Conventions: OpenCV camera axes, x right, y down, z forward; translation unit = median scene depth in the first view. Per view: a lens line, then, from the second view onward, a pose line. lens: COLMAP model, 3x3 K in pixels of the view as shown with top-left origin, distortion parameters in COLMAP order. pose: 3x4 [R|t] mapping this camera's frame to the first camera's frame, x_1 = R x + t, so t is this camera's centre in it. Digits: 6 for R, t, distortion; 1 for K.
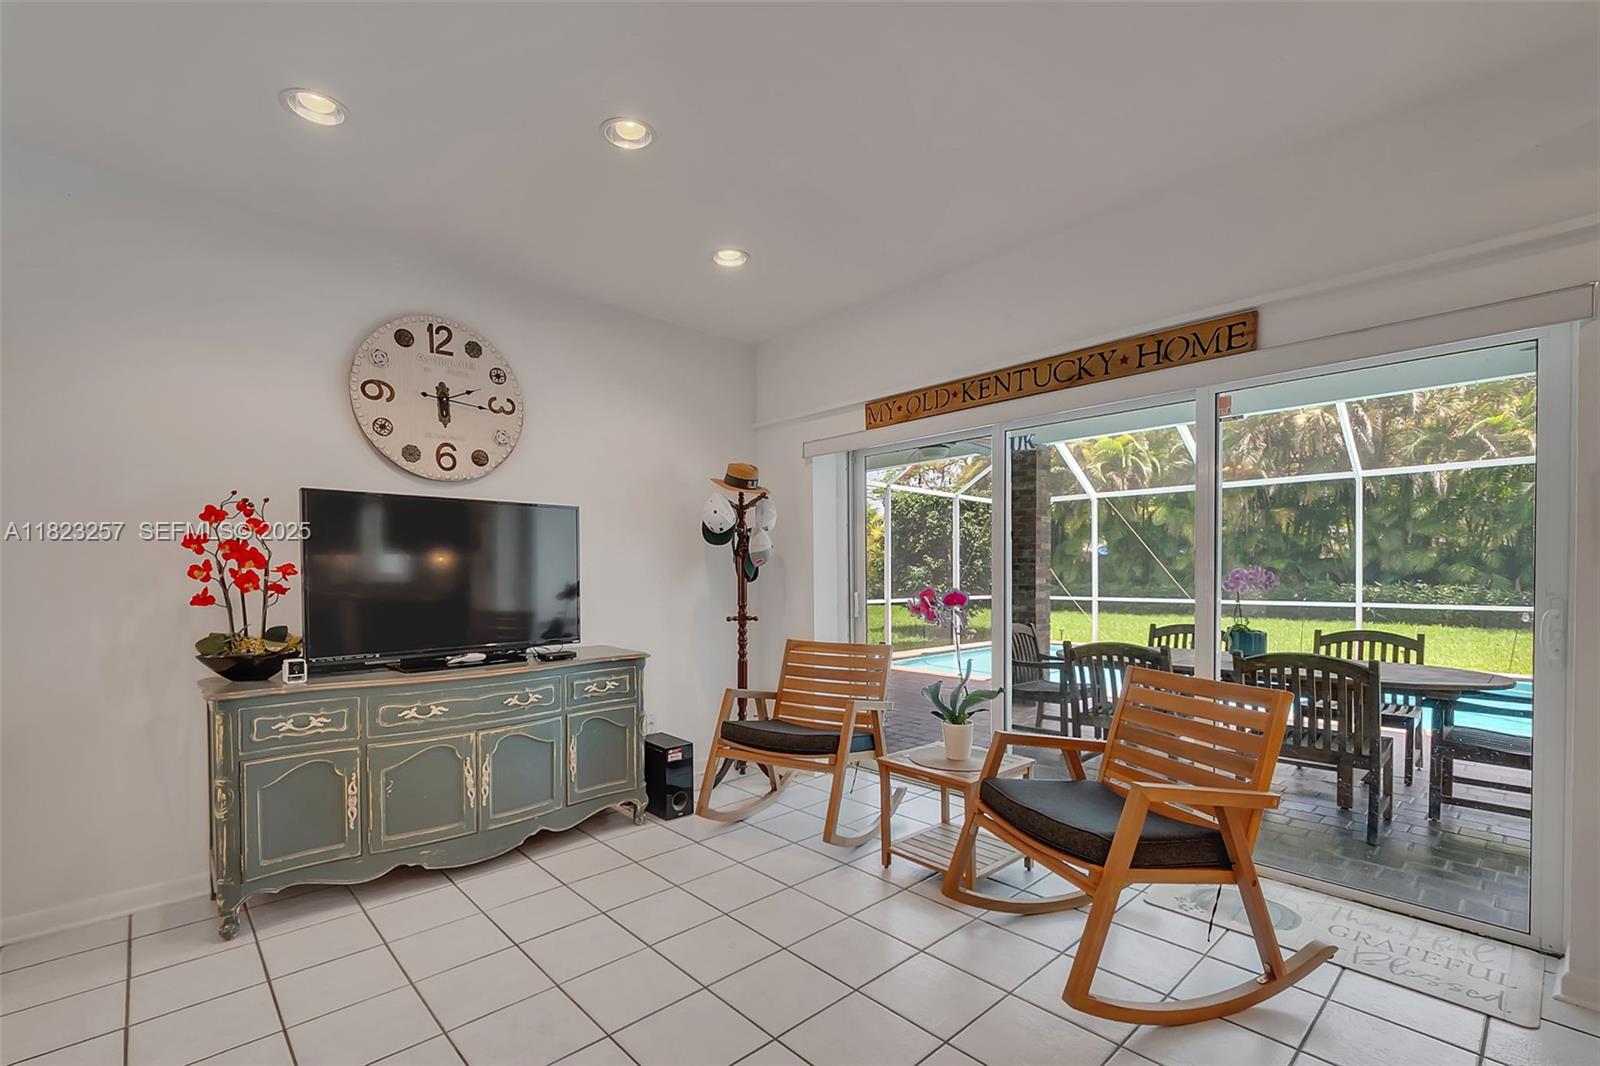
lens RADIAL K [[711.2, 0, 793.5], [0, 711.2, 589.4], [0, 0, 1]] dist [0.011983, -0.000112]
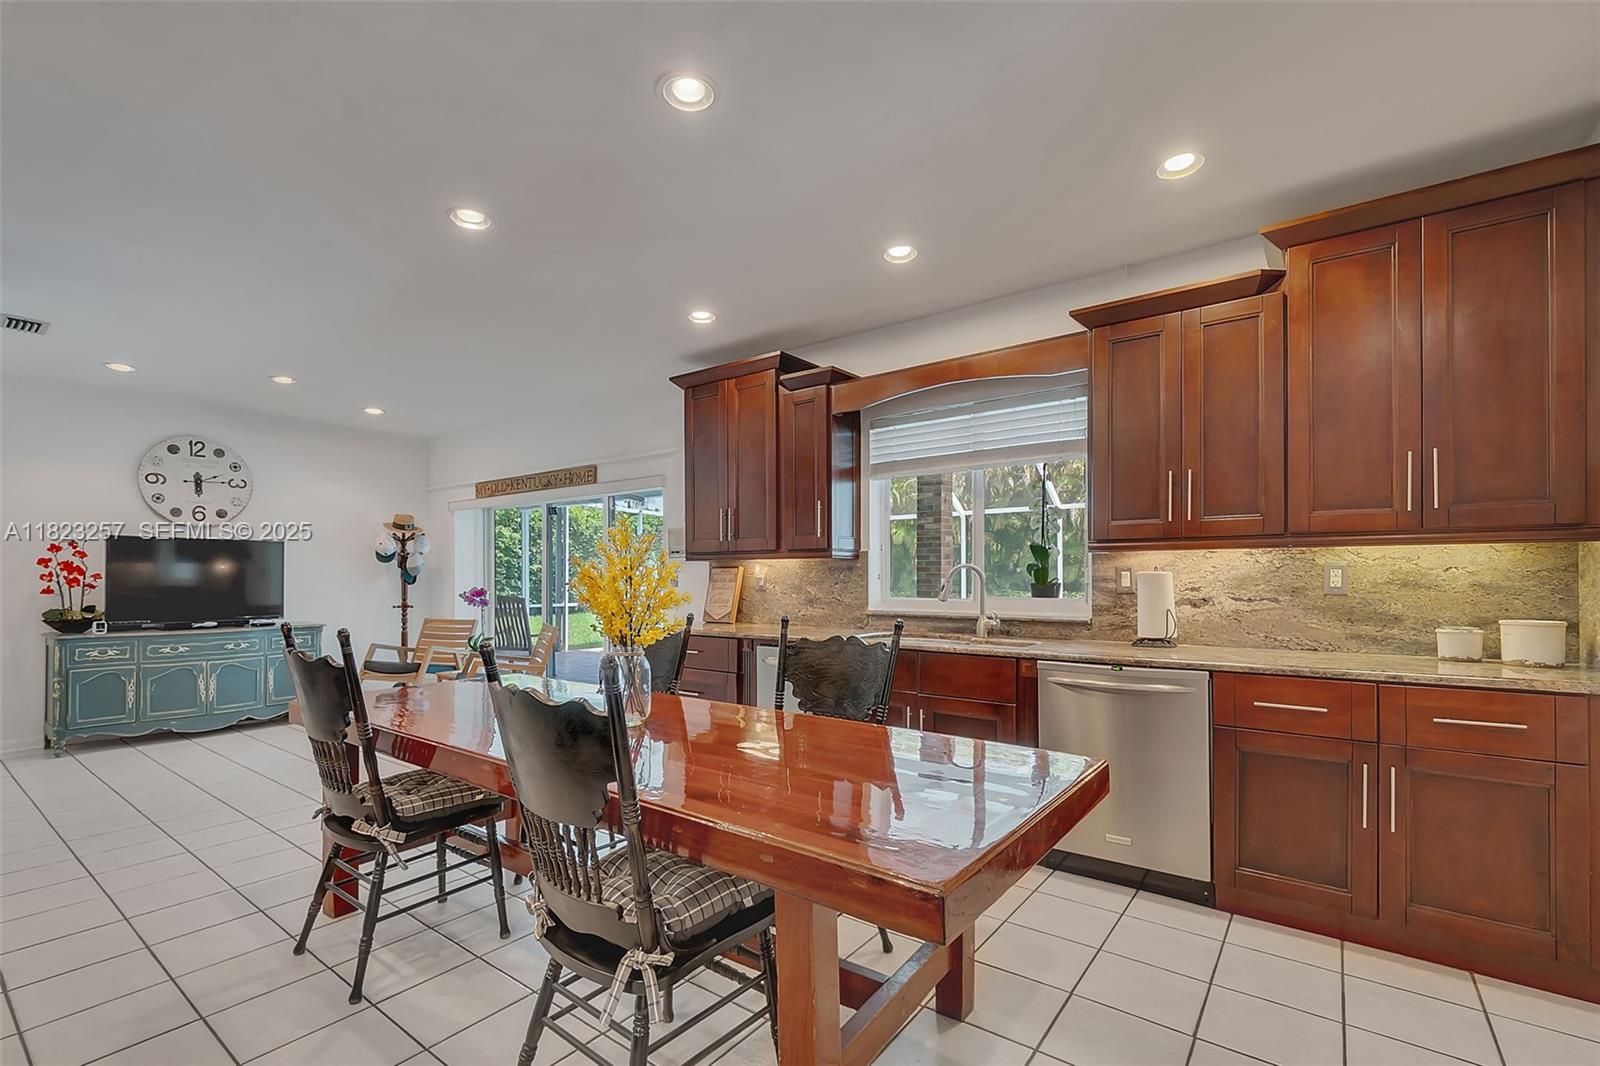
lens RADIAL K [[709.8, 0, 797.4], [0, 709.8, 574.2], [0, 0, 1]] dist [-0.001206, 0.000804]
pose [[0.984396, 0.009208, 0.175725, 0.797756], [-0.003993, 0.999542, -0.030009, 0.016295], [-0.175921, 0.028839, 0.983982, -1.187177]]
